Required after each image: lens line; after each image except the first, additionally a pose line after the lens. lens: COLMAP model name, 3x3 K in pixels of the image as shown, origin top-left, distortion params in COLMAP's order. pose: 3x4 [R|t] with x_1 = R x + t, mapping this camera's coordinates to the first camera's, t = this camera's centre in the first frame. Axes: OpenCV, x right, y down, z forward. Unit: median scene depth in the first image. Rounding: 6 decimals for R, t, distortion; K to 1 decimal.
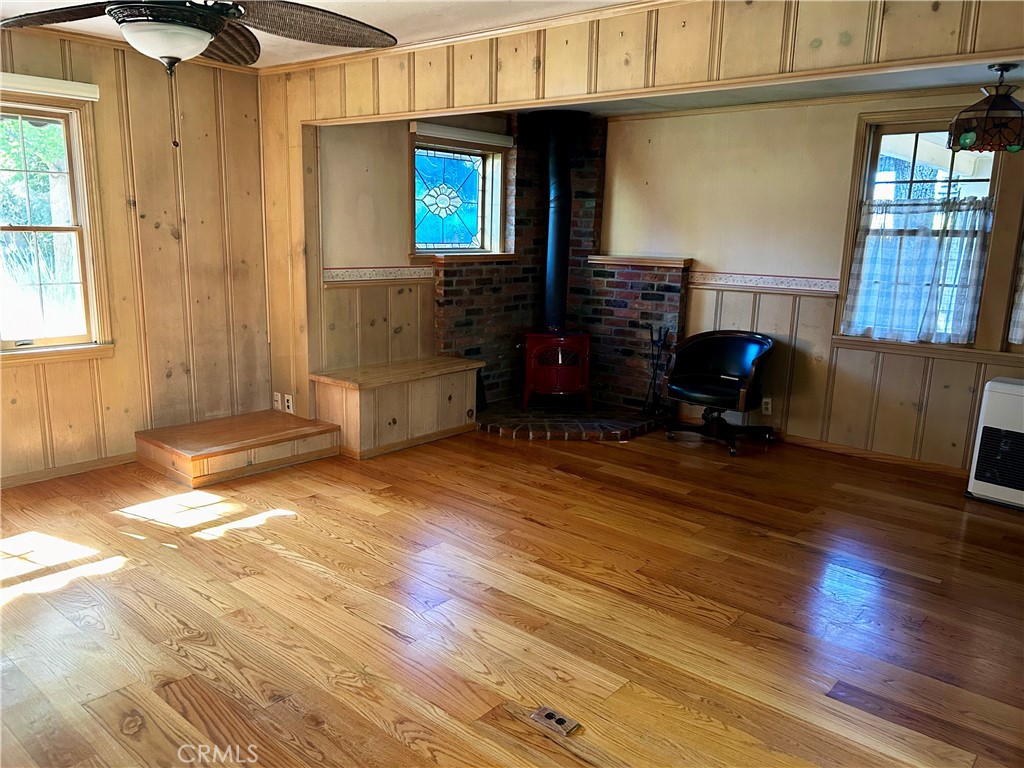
lens RADIAL K [[777.5, 0, 510.5], [0, 777.5, 383.4], [0, 0, 1]] dist [0.036985, -0.032935]
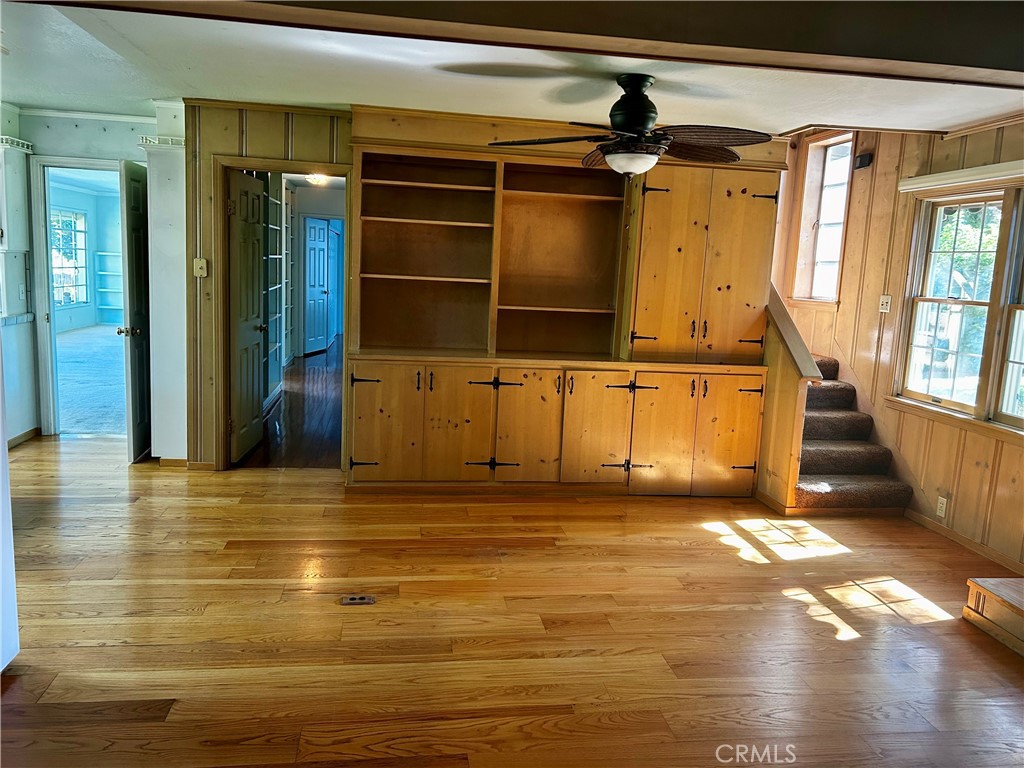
lens RADIAL K [[777.5, 0, 514.5], [0, 777.5, 381.7], [0, 0, 1]] dist [0.036985, -0.032935]
pose [[-0.657108, 0.055190, -0.751773, 0.697335], [-0.213571, 0.942818, 0.255893, -0.285633], [0.722908, 0.328706, -0.607747, 1.466393]]
